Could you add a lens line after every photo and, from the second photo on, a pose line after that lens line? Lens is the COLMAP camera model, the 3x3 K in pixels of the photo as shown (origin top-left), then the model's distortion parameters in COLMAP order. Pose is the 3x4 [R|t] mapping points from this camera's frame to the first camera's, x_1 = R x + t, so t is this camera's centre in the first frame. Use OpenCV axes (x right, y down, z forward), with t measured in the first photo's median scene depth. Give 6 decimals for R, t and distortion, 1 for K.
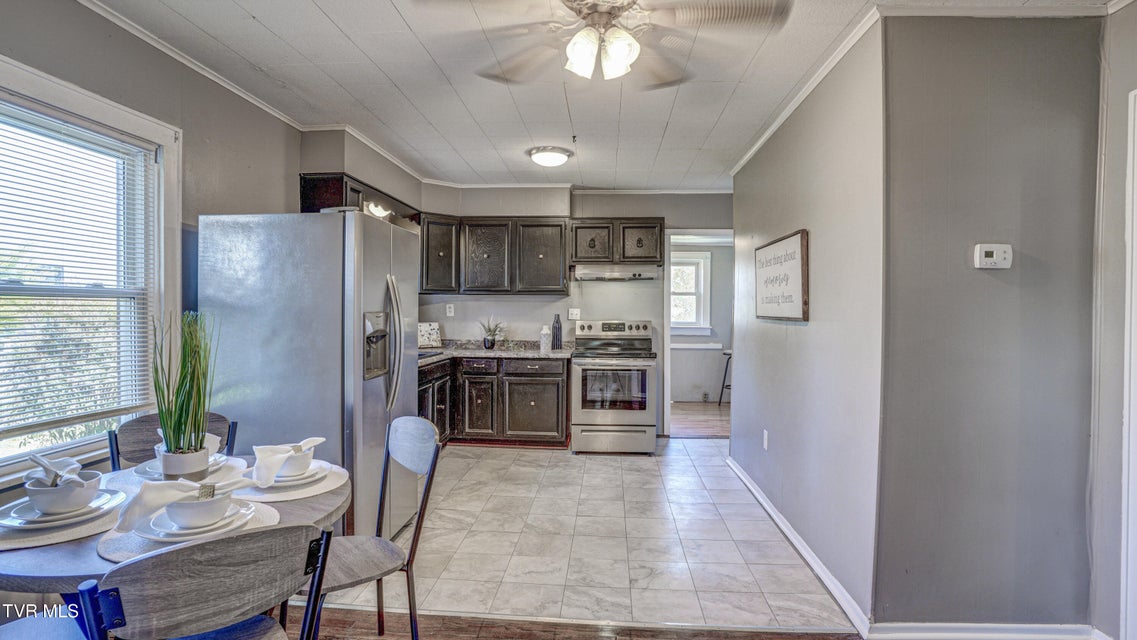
lens RADIAL K [[559.4, 0, 572.4], [0, 559.4, 318.0], [0, 0, 1]] dist [-0.084522, 0.039410]
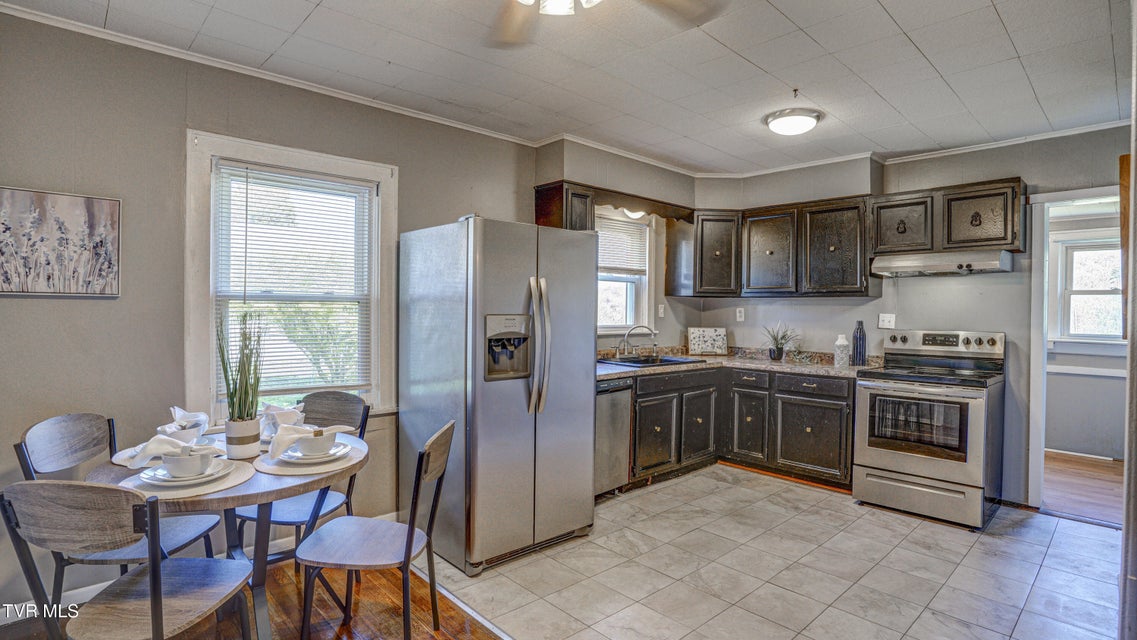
lens RADIAL K [[559.4, 0, 572.4], [0, 559.4, 318.0], [0, 0, 1]] dist [-0.084522, 0.039410]
pose [[0.728360, 0.011437, -0.685099, 0.222575], [-0.017432, 0.999846, -0.001841, -0.002450], [0.684973, 0.013284, 0.728448, 0.176080]]
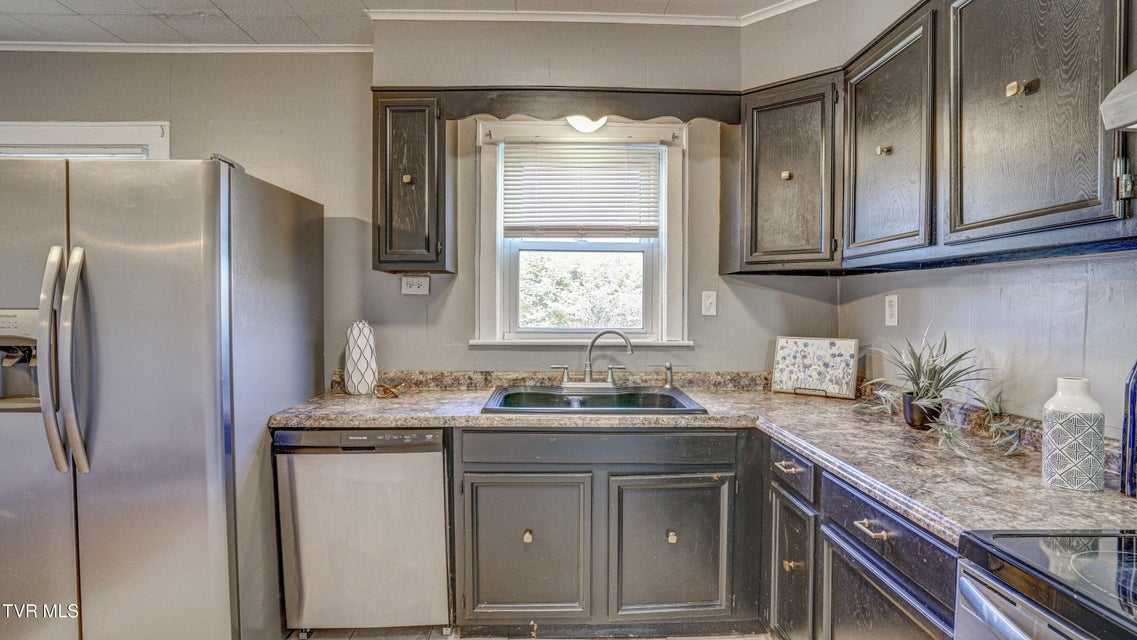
lens RADIAL K [[559.4, 0, 572.4], [0, 559.4, 318.0], [0, 0, 1]] dist [-0.084522, 0.039410]
pose [[0.094143, 0.016461, -0.995423, 0.163048], [-0.021036, 0.999673, 0.014541, -0.010603], [0.995336, 0.019571, 0.094458, 0.823372]]
